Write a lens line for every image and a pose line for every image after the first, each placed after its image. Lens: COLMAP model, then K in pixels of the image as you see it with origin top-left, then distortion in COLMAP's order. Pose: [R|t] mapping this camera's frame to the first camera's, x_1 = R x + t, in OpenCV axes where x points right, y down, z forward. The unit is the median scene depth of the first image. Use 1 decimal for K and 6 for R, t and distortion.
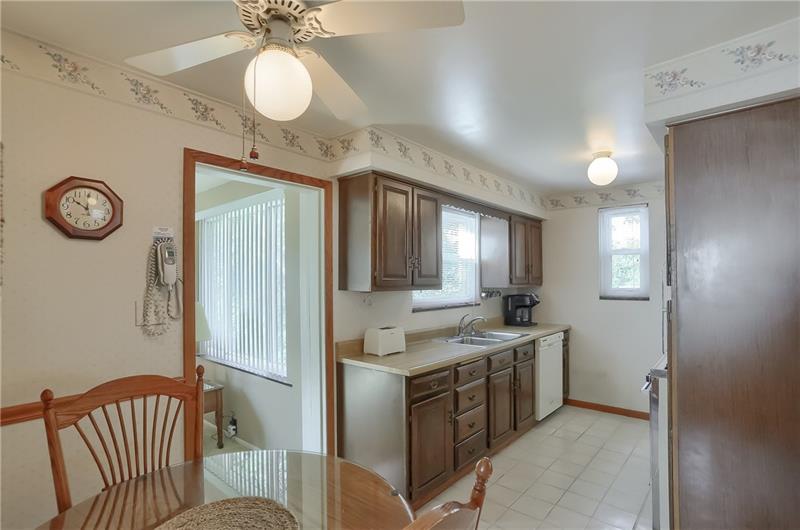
lens RADIAL K [[394.5, 0, 397.9], [0, 394.5, 285.7], [0, 0, 1]] dist [-0.000547, -0.000098]
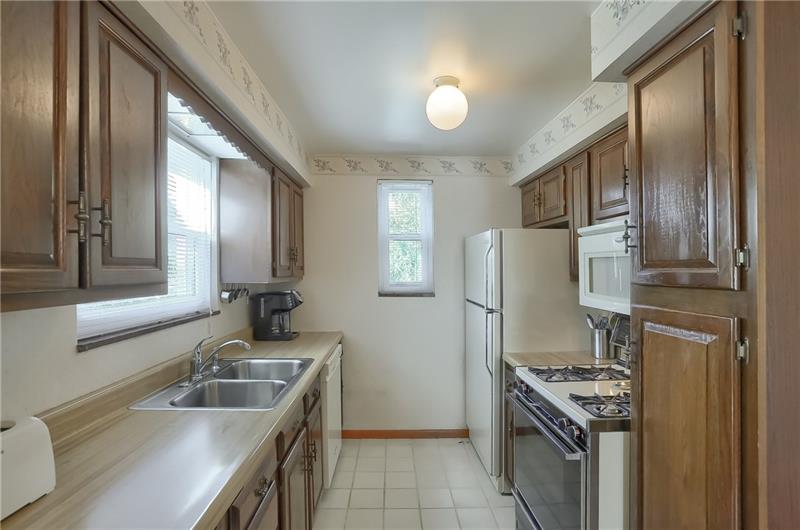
lens RADIAL K [[406.0, 0, 396.1], [0, 406.0, 277.1], [0, 0, 1]] dist [-0.002257, -0.000112]
pose [[0.750314, -0.004067, 0.661069, 0.006953], [0.000928, 0.999987, 0.005099, -0.007980], [-0.661080, -0.003213, 0.750308, 0.390758]]
